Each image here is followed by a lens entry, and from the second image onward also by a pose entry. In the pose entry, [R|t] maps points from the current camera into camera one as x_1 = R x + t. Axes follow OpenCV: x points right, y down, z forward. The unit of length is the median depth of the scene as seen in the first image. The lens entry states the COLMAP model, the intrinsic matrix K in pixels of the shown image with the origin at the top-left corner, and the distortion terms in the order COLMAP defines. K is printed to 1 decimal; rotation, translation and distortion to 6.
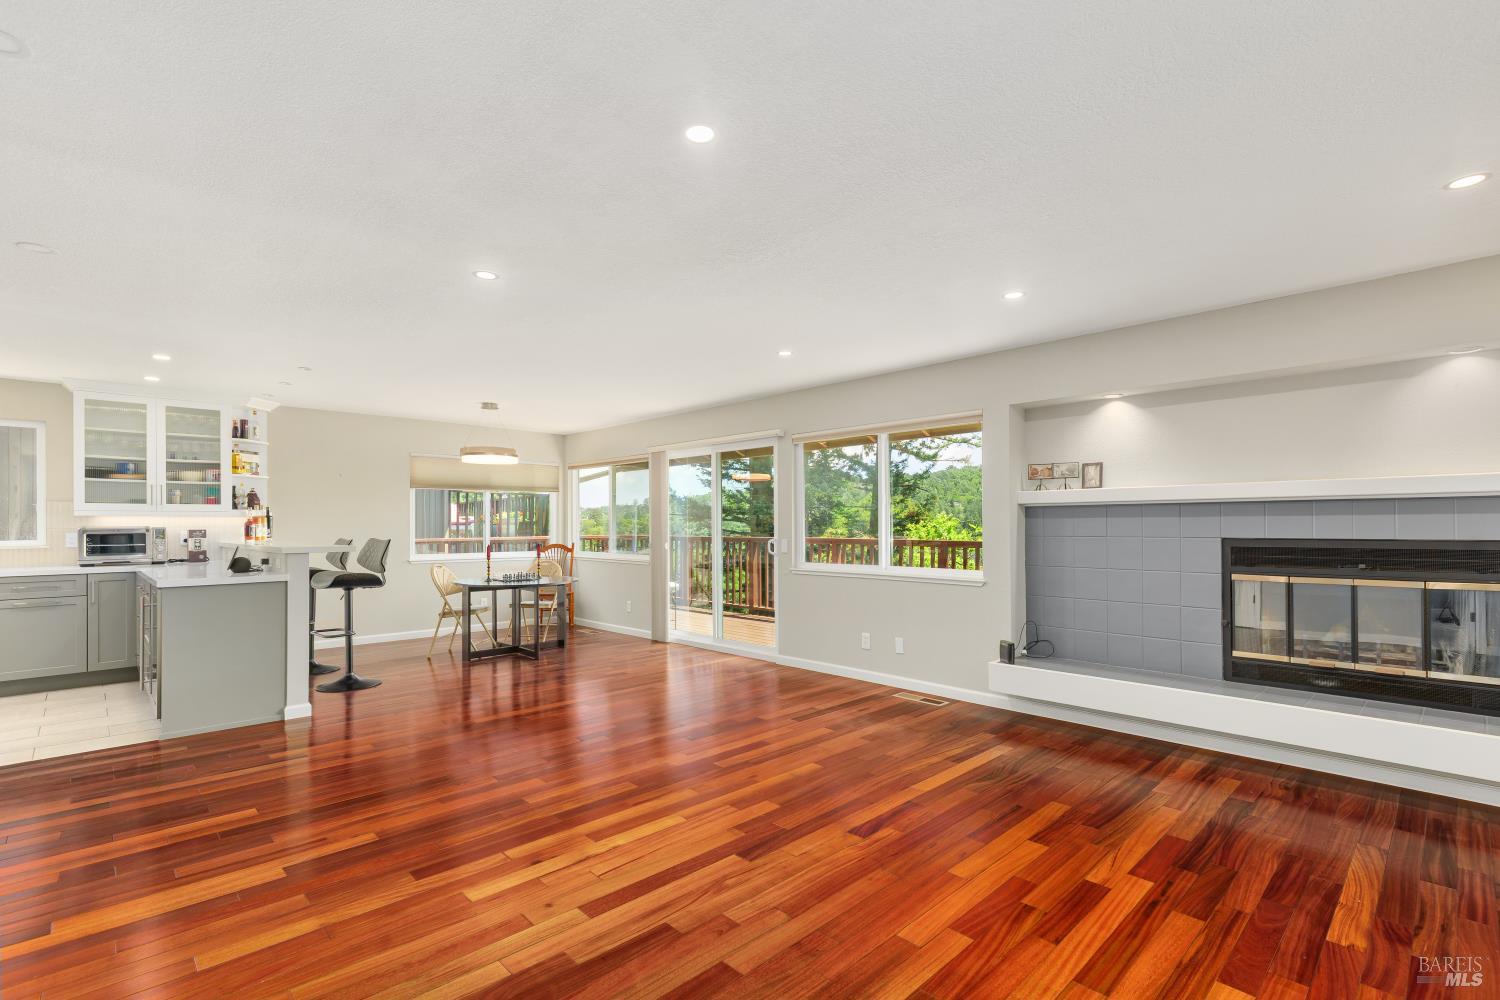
lens RADIAL K [[696.5, 0, 746.2], [0, 696.5, 518.1], [0, 0, 1]] dist [0.011001, 0.000001]
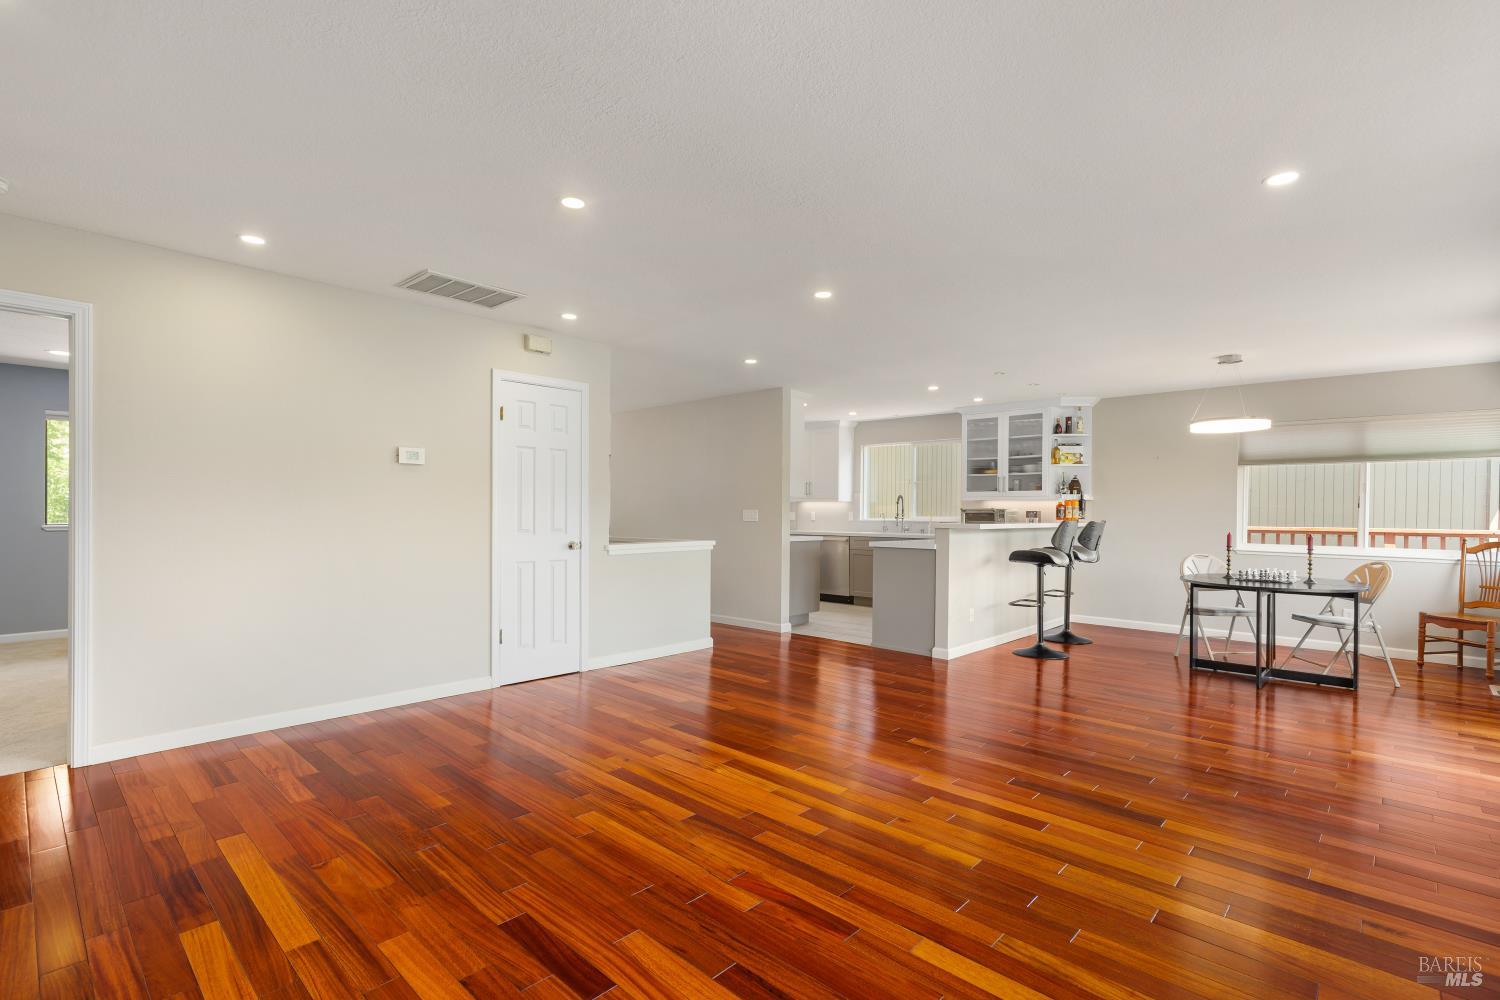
lens RADIAL K [[696.5, 0, 746.2], [0, 696.5, 518.1], [0, 0, 1]] dist [0.011001, 0.000001]
pose [[0.046582, 0.015972, -0.998787, 0.446795], [0.002895, 0.999866, 0.016125, 0.007297], [0.998910, -0.003642, 0.046530, 0.444189]]
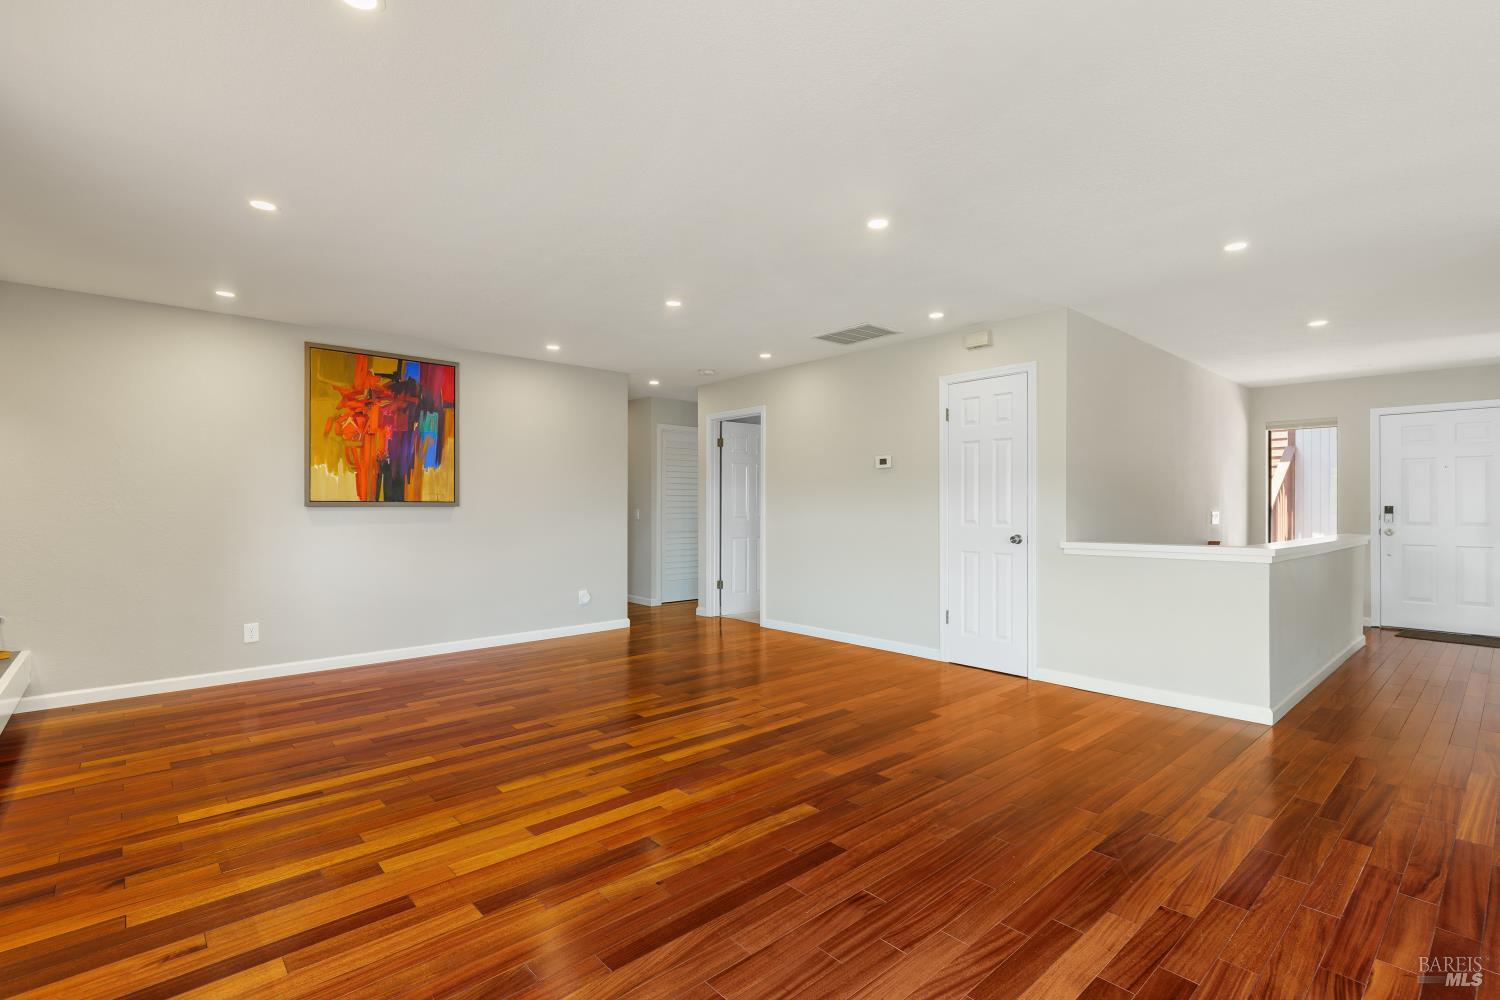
lens RADIAL K [[678.4, 0, 752.2], [0, 678.4, 513.1], [0, 0, 1]] dist [0.000599, -0.000427]
pose [[-0.999791, 0.002567, 0.020294, -0.117455], [0.002535, 0.999995, -0.001618, 0.024200], [-0.020298, -0.001566, -0.999793, 1.044109]]
